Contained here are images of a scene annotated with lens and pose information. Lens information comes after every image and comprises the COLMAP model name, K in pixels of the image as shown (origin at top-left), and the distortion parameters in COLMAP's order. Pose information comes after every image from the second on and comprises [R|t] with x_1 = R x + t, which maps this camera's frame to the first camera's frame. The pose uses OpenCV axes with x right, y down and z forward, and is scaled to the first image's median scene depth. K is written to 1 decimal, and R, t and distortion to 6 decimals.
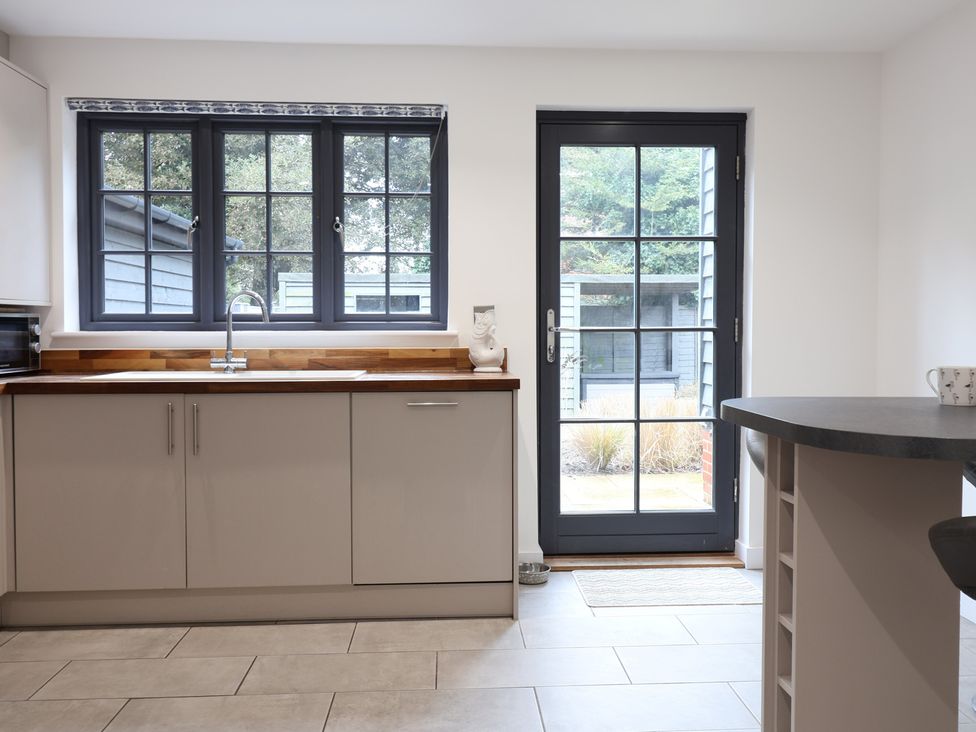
lens RADIAL K [[794.7, 0, 488.0], [0, 794.7, 366.0], [0, 0, 1]] dist [0.077460, 0.000958]
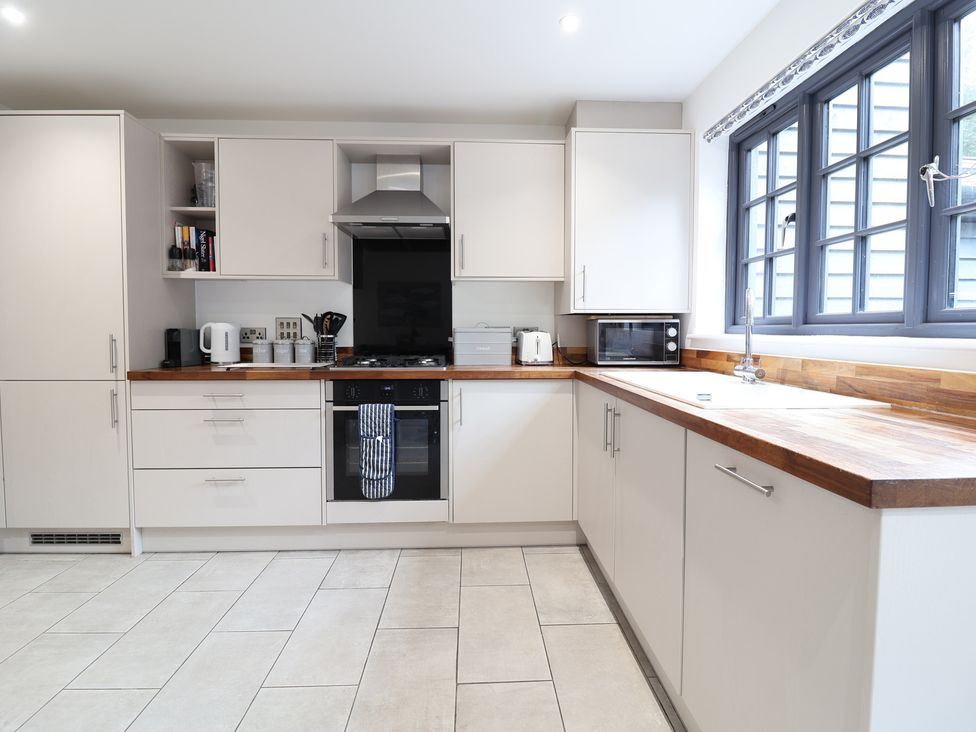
lens RADIAL K [[511.8, 0, 491.8], [0, 511.8, 351.6], [0, 0, 1]] dist [0.009602, -0.015470]
pose [[-0.006843, 0.048593, -0.998795, 0.229464], [-0.028479, 0.998404, 0.048769, -0.043926], [0.999571, 0.028778, -0.005448, 0.697176]]
